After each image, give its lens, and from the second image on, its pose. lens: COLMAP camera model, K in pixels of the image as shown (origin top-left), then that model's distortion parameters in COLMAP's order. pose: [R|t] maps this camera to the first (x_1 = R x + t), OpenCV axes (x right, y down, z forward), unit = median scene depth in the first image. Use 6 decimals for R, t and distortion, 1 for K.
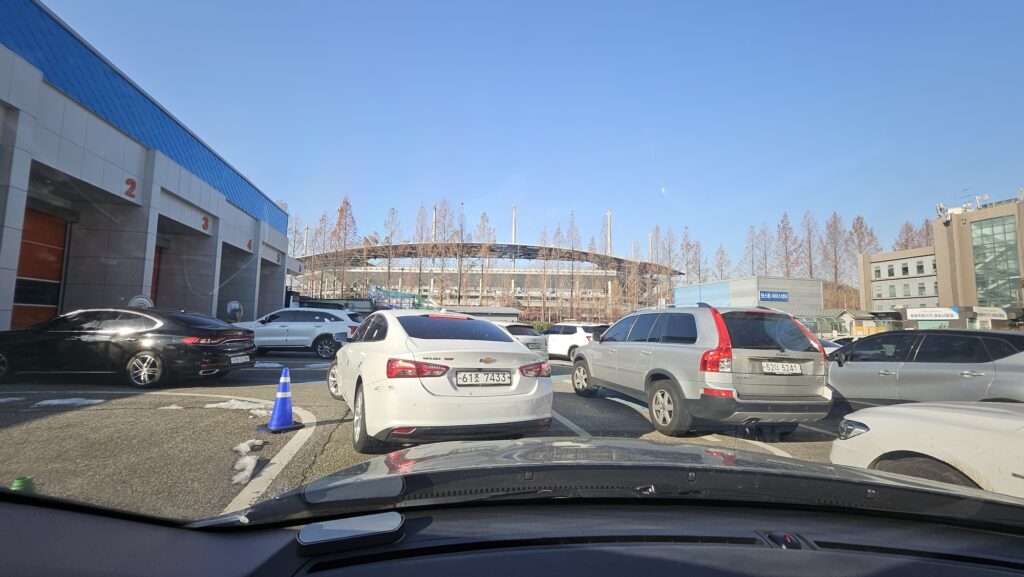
lens RADIAL K [[403.0, 0, 512.0], [0, 403.0, 288.5], [0, 0, 1]] dist [0.000710, 0.000249]
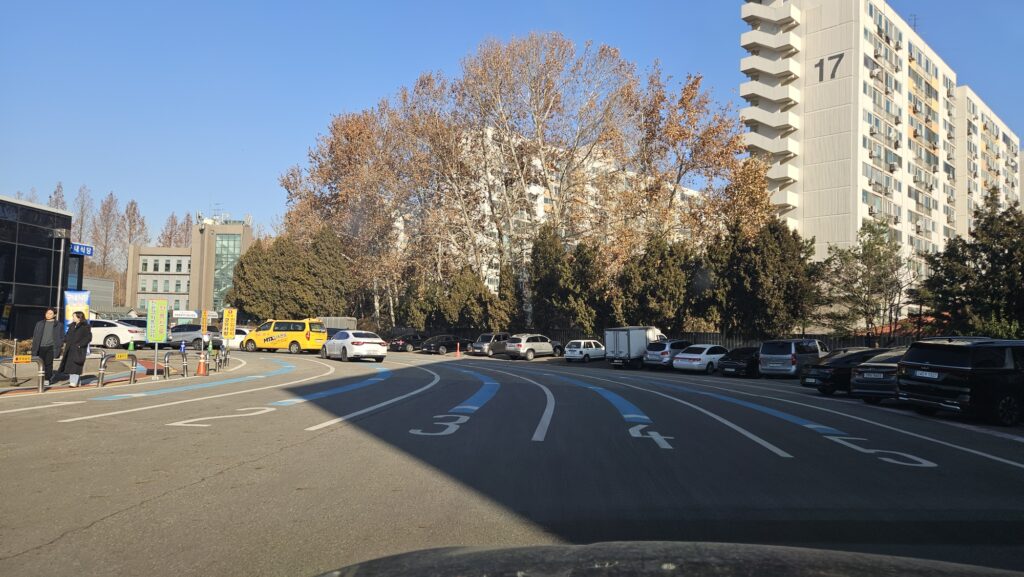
lens RADIAL K [[695.0, 0, 512.0], [0, 695.0, 288.5], [0, 0, 1]] dist [0.006087, 0.003746]
pose [[0.313982, 0.050802, 0.948069, -0.429612], [-0.099933, 0.994789, -0.020210, -0.041022], [-0.944155, -0.088398, 0.317422, -0.398408]]
